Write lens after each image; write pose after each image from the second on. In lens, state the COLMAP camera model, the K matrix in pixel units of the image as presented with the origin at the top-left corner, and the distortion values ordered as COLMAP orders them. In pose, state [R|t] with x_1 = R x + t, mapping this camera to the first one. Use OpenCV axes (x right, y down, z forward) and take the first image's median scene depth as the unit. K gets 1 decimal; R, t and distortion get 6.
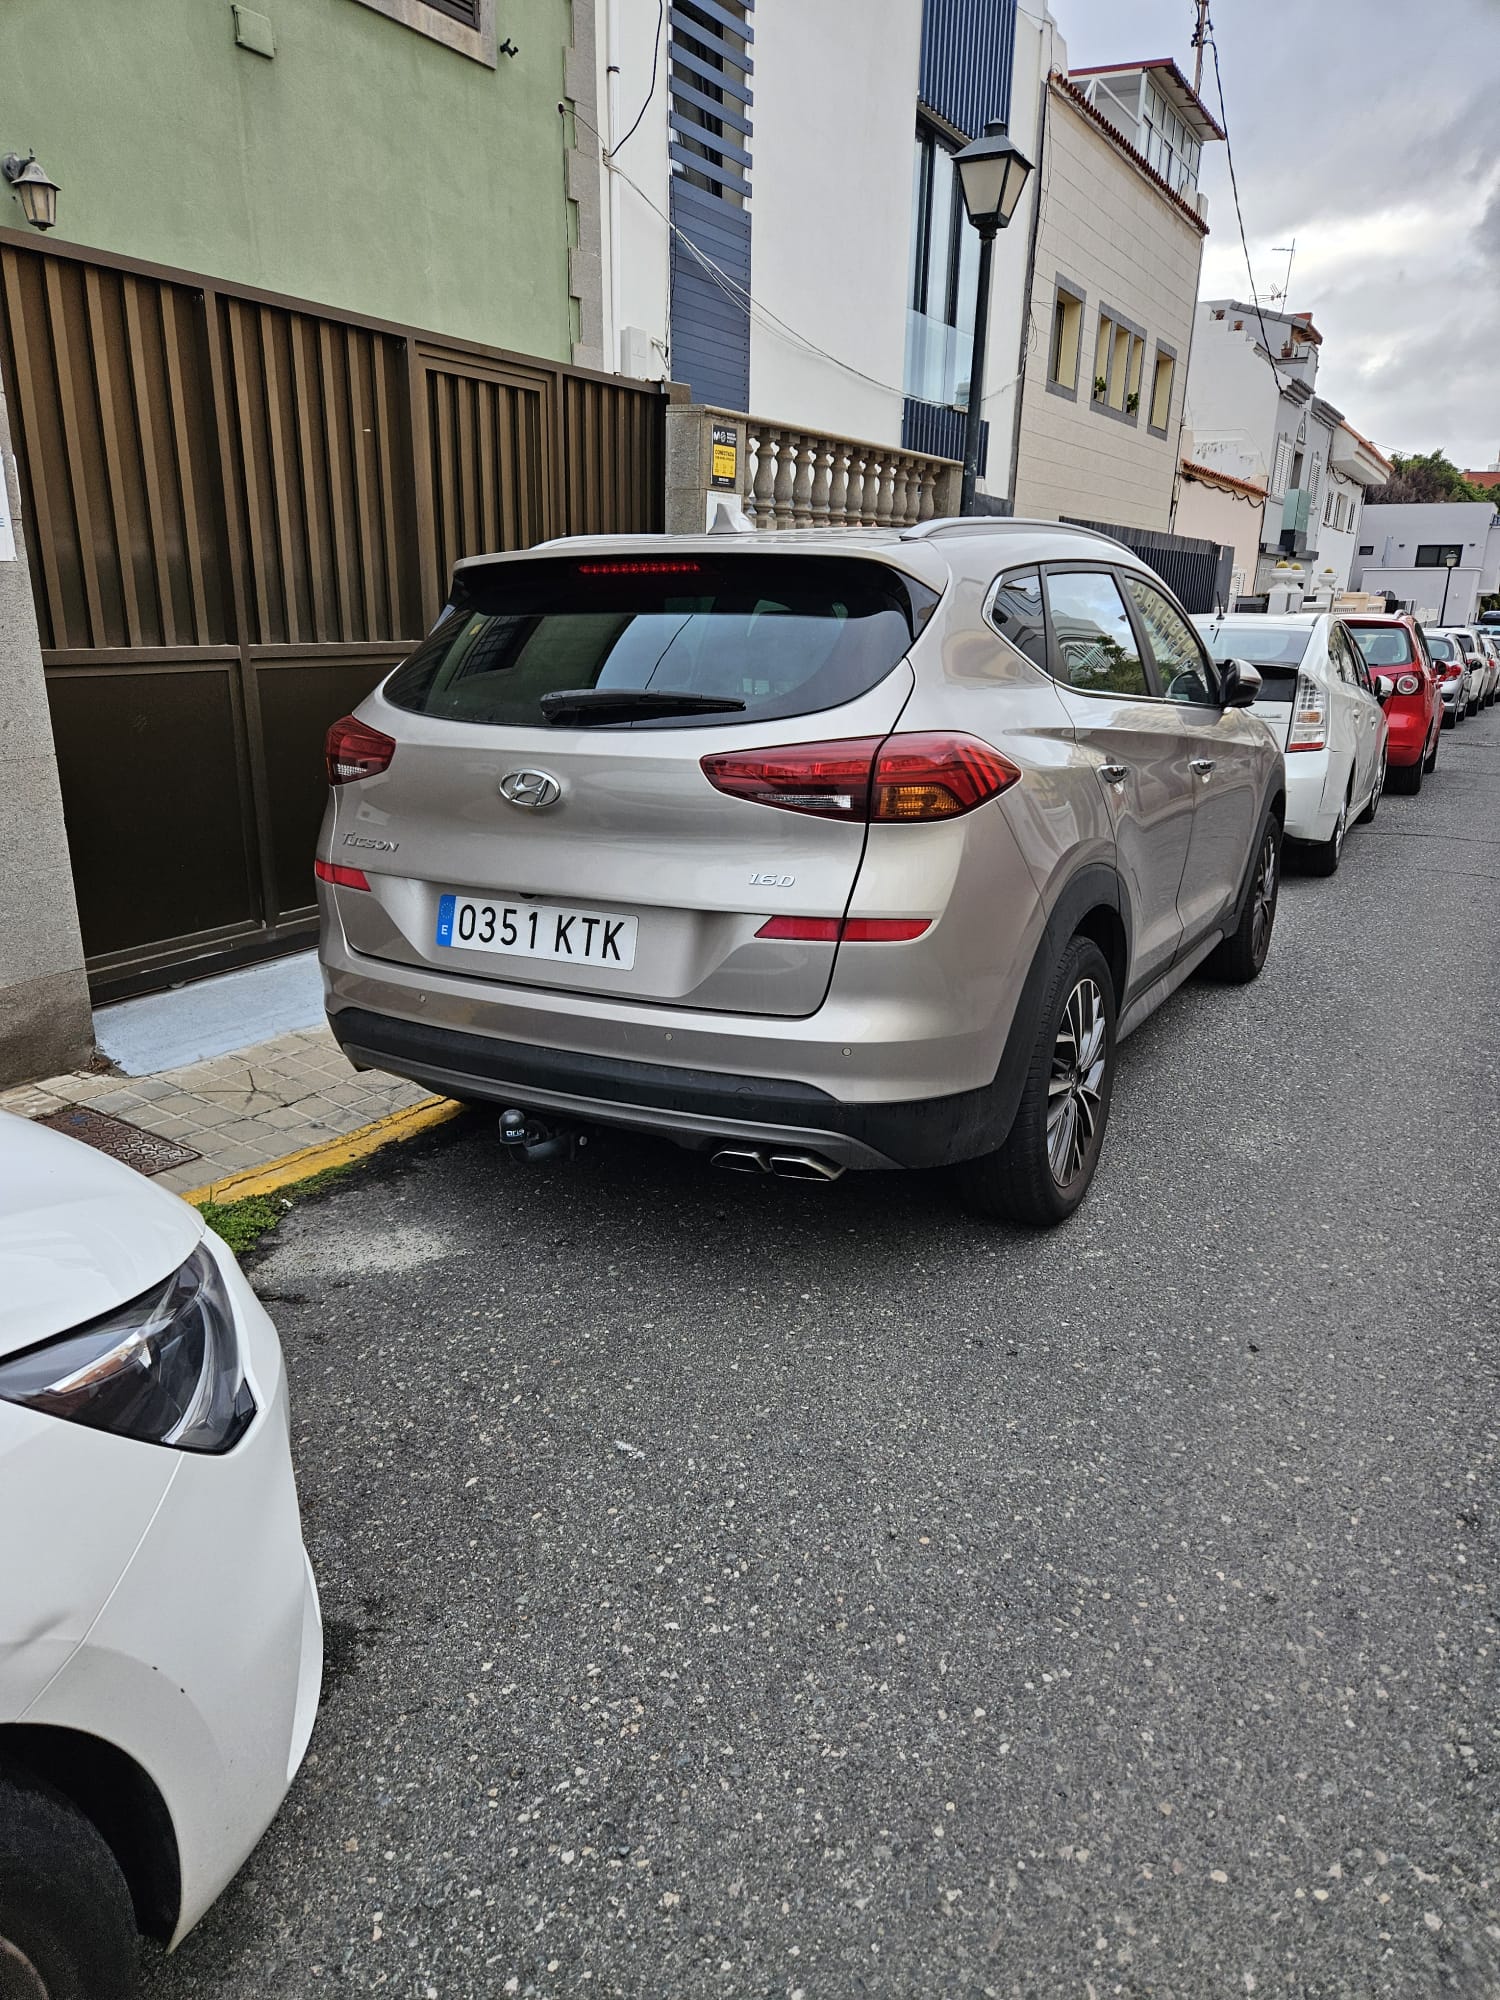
lens RADIAL K [[1362.0, 0, 750.0], [0, 1362.0, 1000.0], [0, 0, 1]] dist [0.074620, -0.060890]
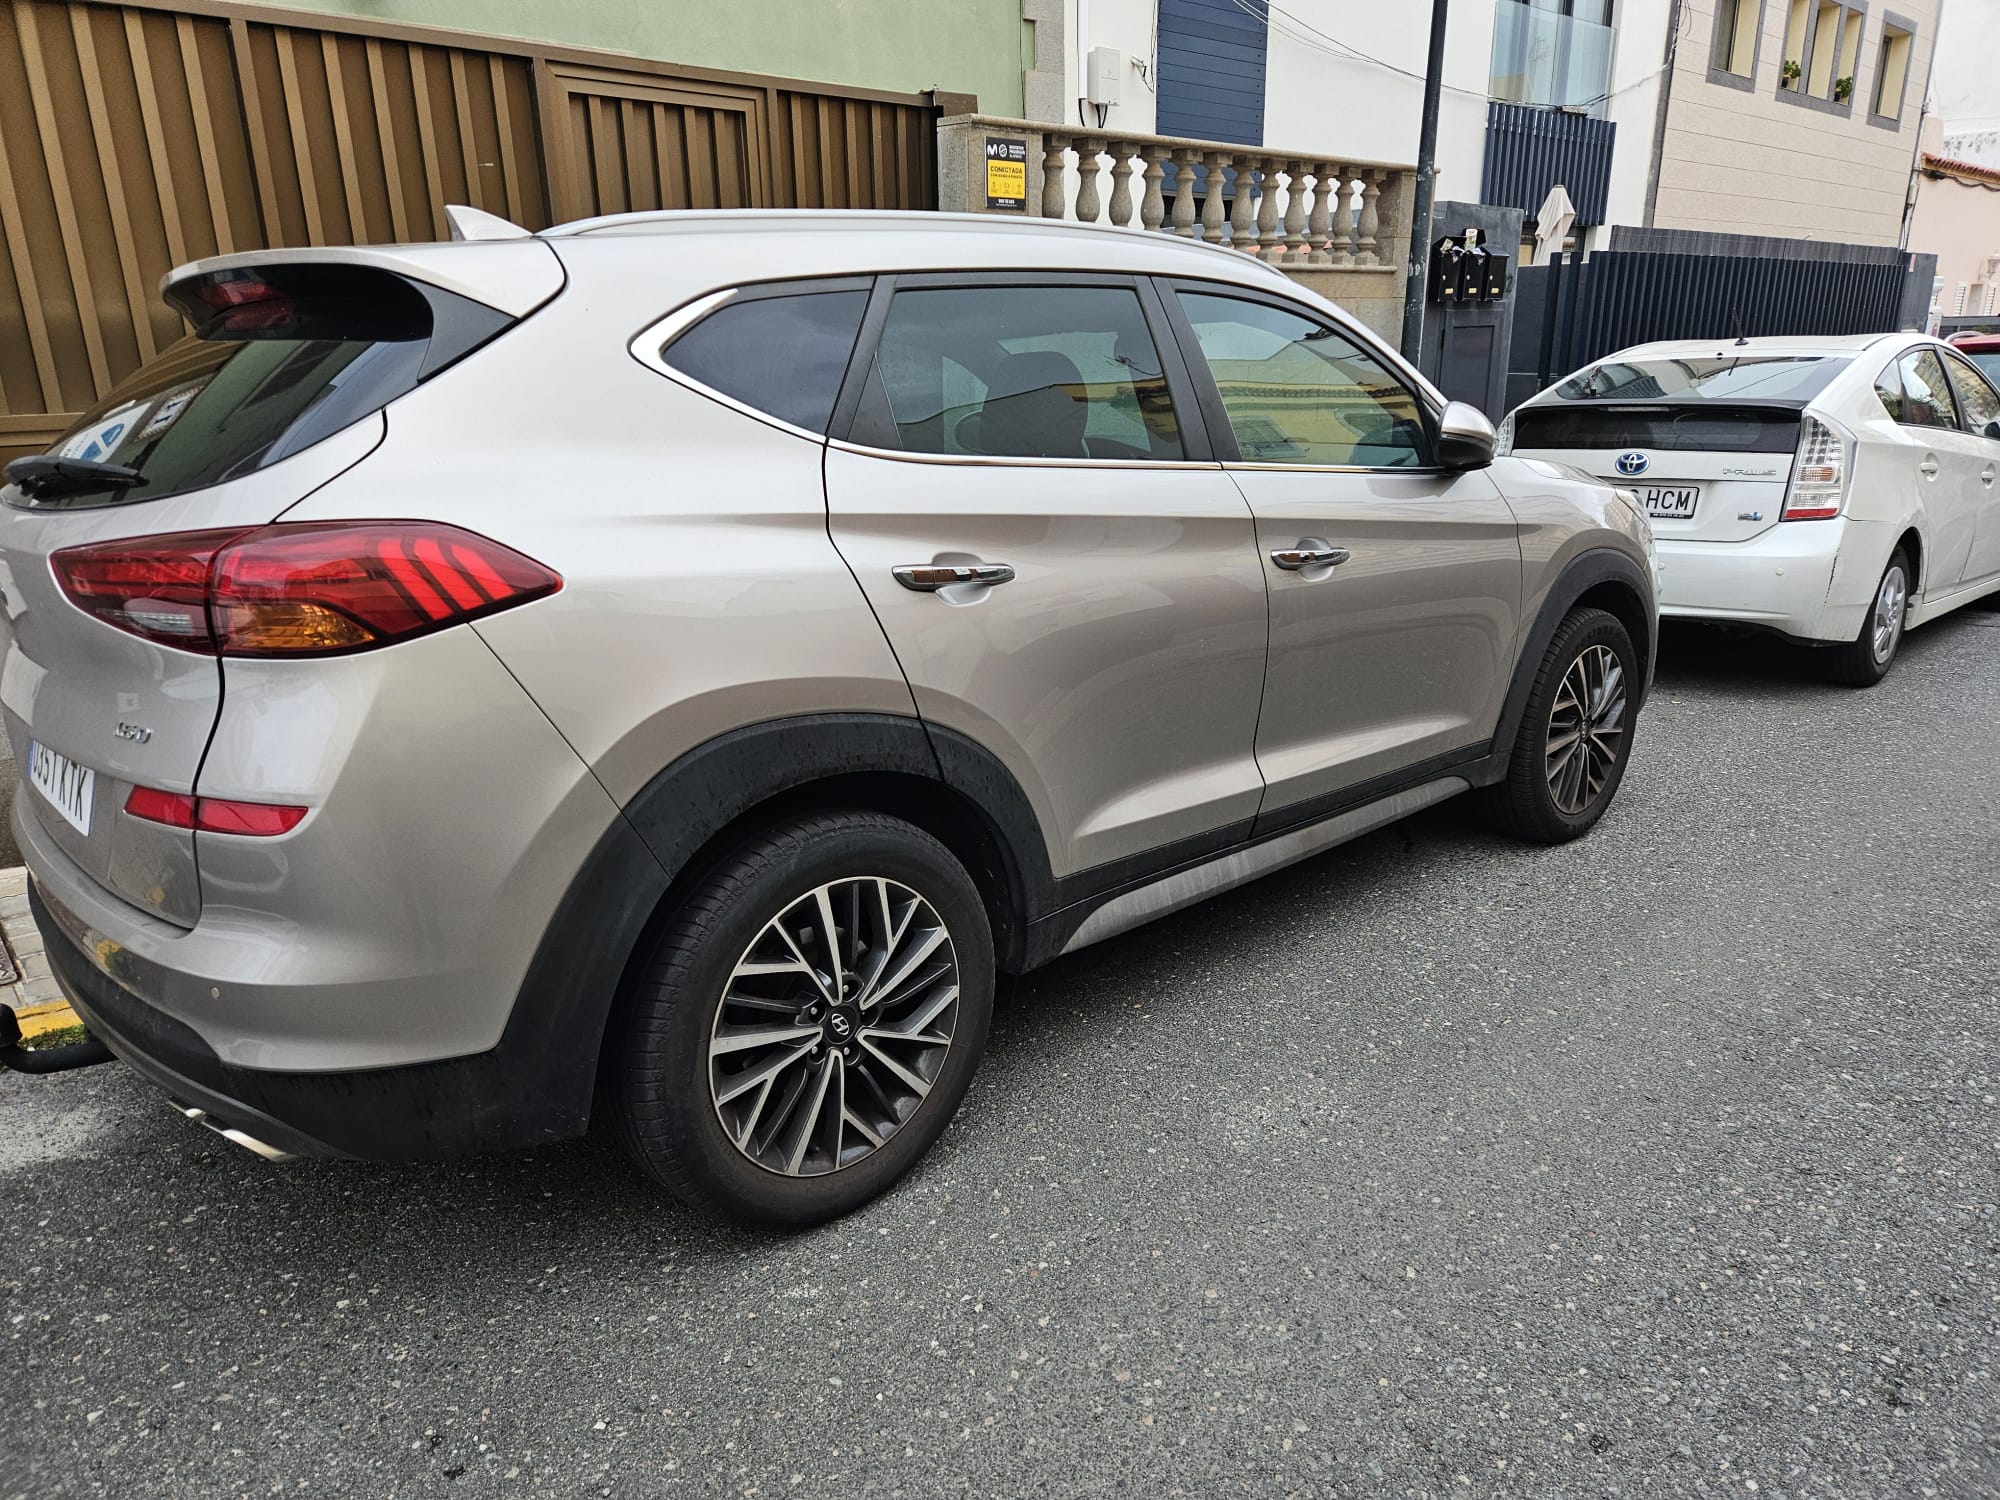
lens RADIAL K [[1362.0, 0, 1000.0], [0, 1362.0, 750.0], [0, 0, 1]] dist [0.074620, -0.060890]
pose [[0.951162, 0.058780, -0.303045, 0.223370], [-0.058914, 0.998225, 0.008707, -0.038439], [0.303018, 0.009572, 0.952937, 0.160771]]
